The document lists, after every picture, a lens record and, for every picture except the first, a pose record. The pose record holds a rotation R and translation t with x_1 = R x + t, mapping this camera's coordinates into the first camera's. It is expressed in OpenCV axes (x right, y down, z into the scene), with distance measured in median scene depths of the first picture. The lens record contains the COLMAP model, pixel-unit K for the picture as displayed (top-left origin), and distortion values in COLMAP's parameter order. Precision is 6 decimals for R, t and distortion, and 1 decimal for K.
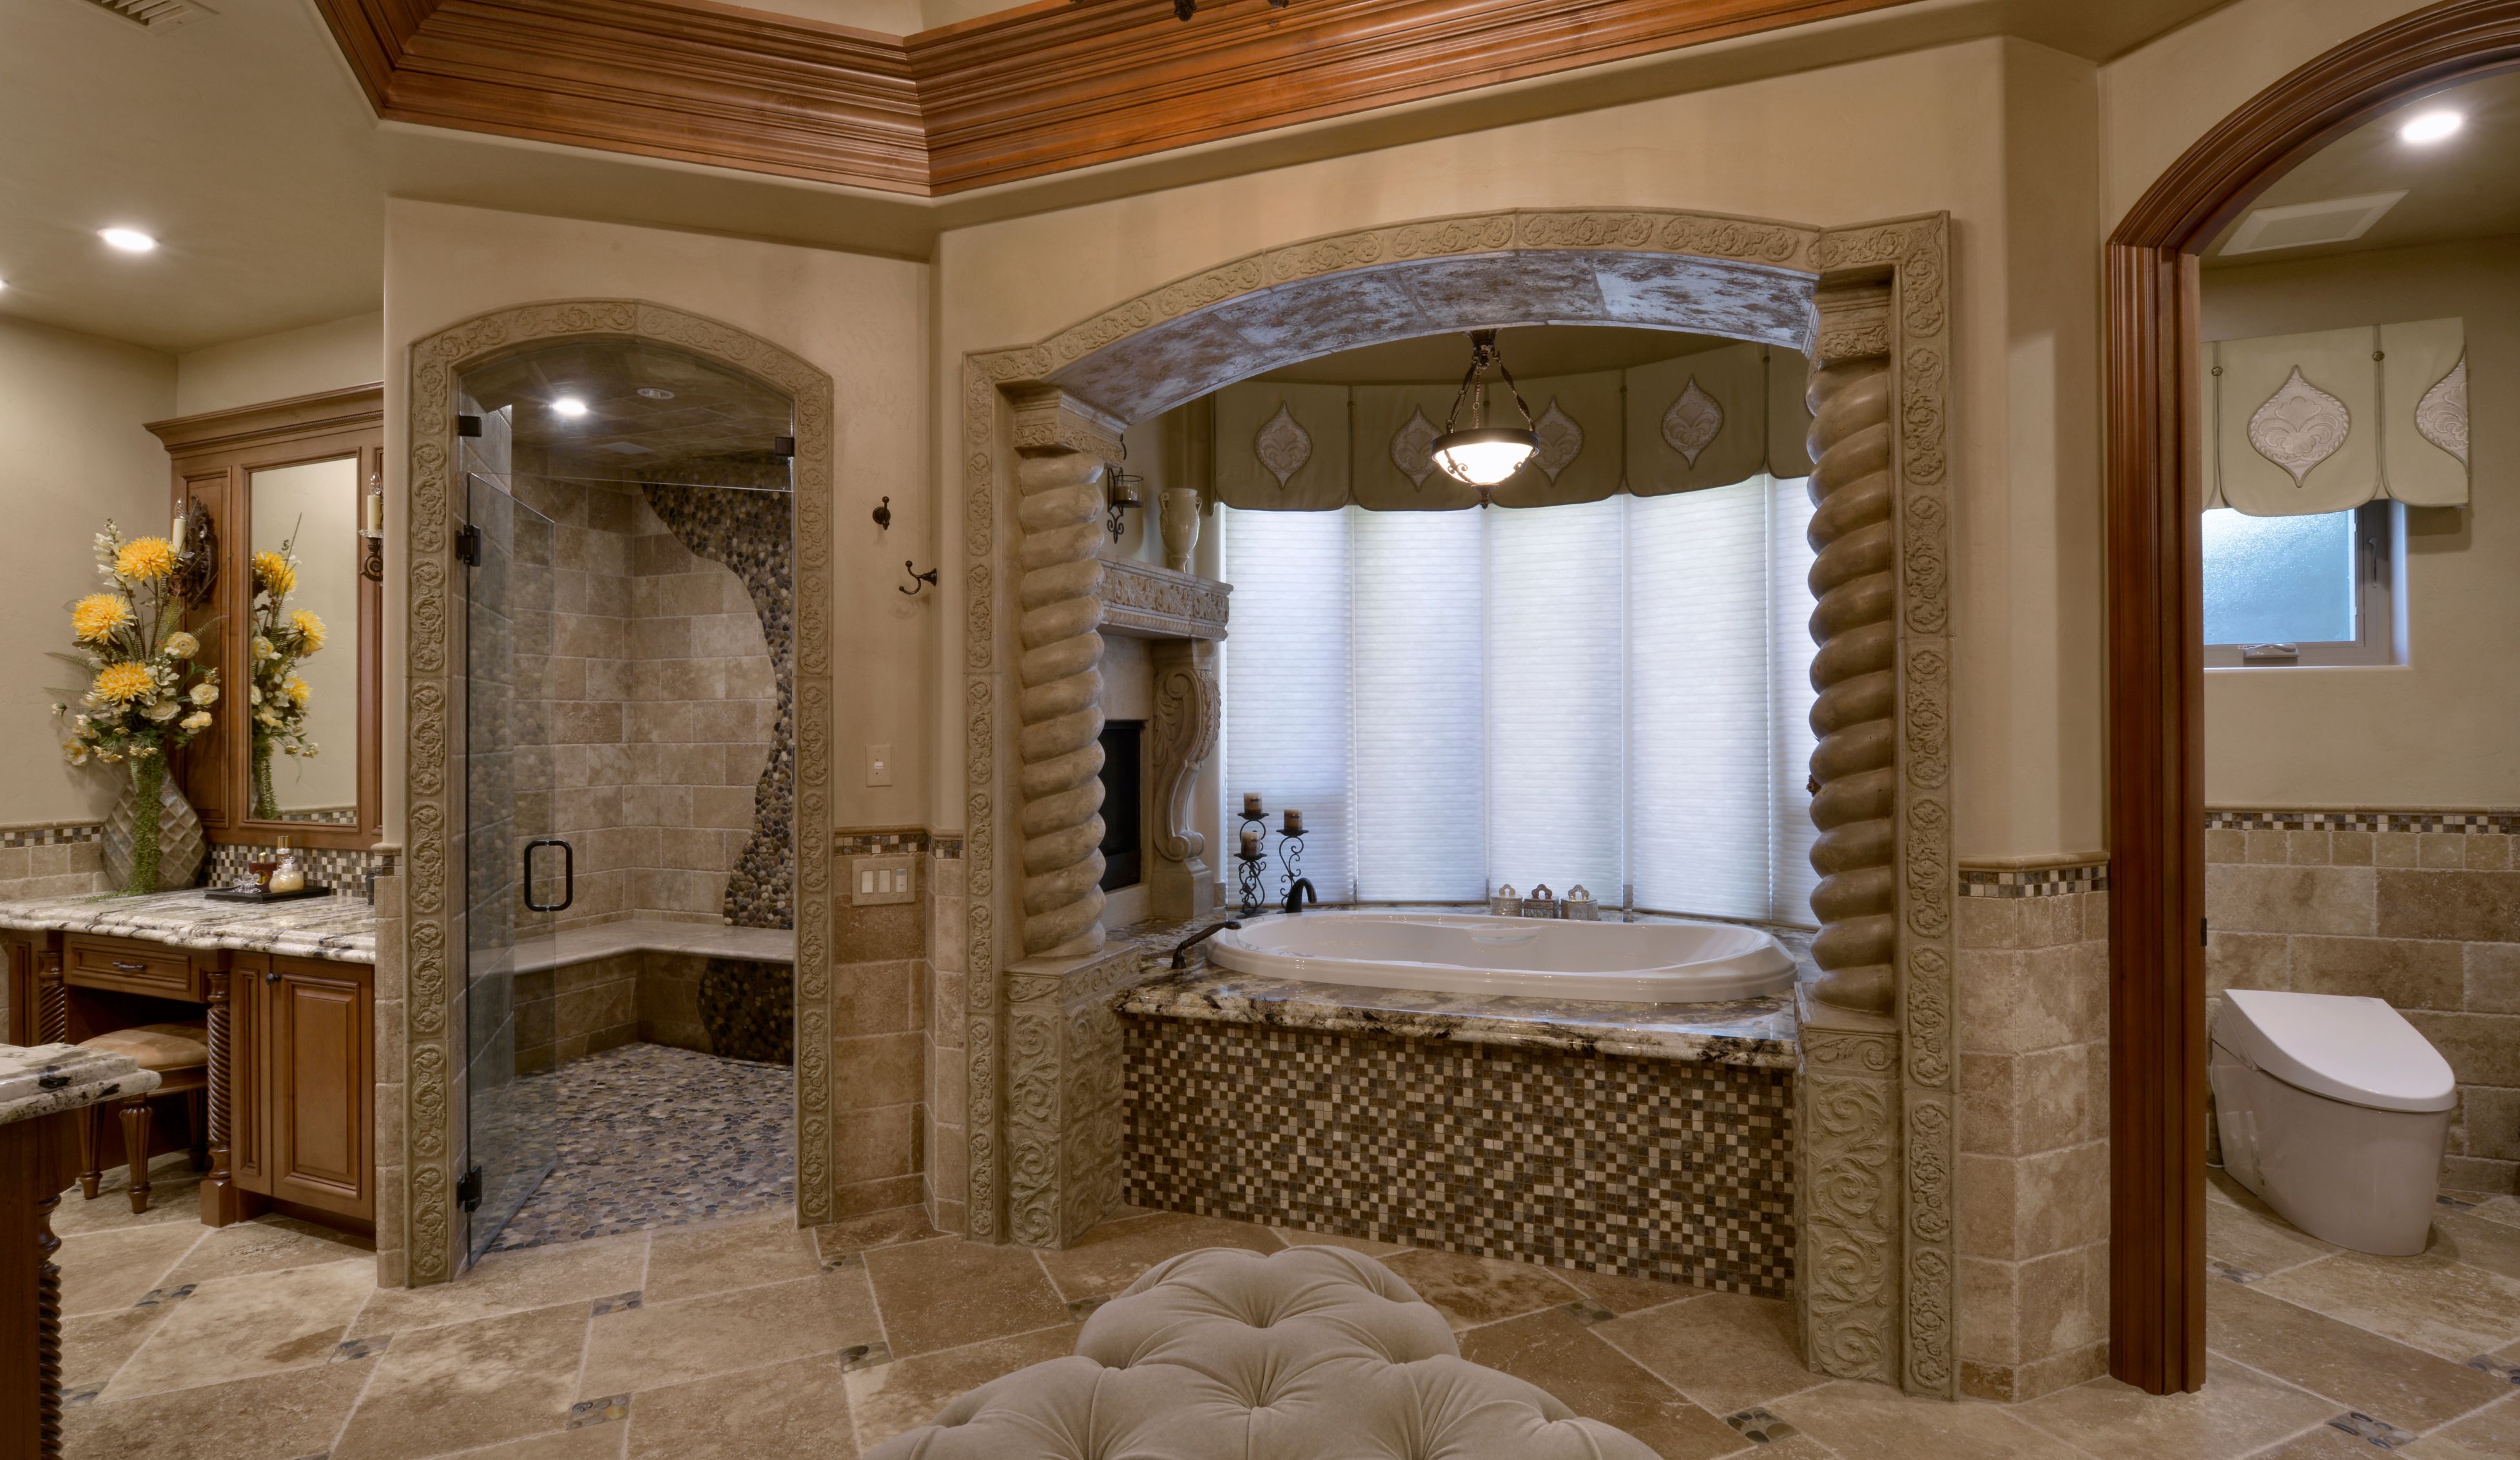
lens RADIAL K [[1226.6, 0, 1273.6], [0, 1226.6, 722.1], [0, 0, 1]] dist [-0.000679, -0.001953]
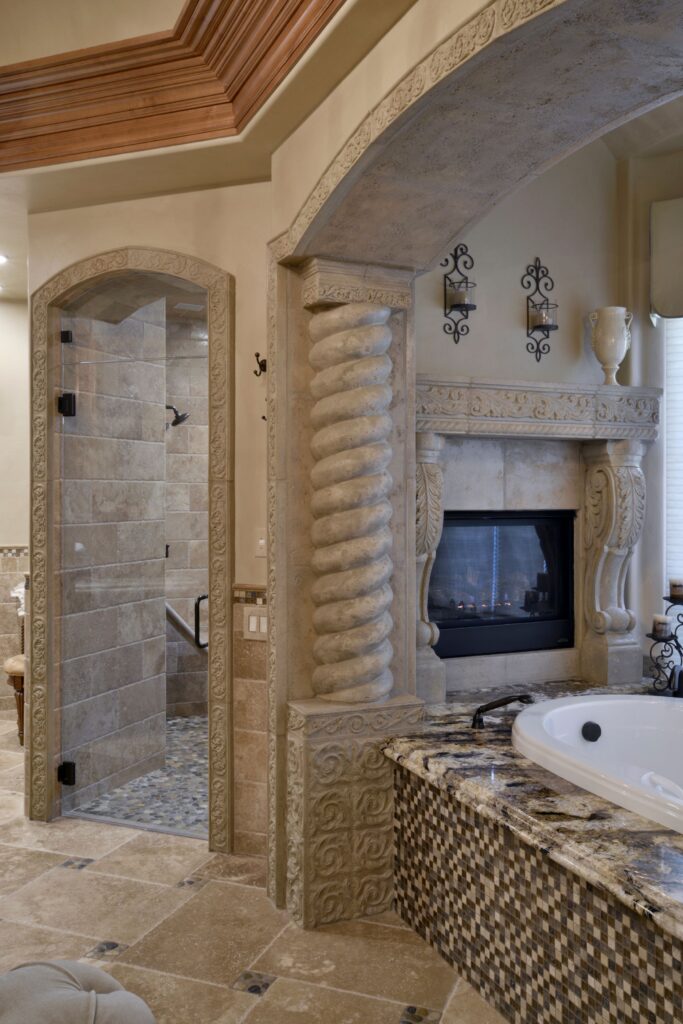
lens RADIAL K [[888.5, 0, 308.9], [0, 888.5, 493.4], [0, 0, 1]] dist [0.004576, 0.042833]
pose [[0.713147, 0.018036, -0.700783, 0.464063], [-0.012074, 0.999837, 0.013445, -0.038083], [0.700911, -0.001127, 0.713248, 0.326876]]
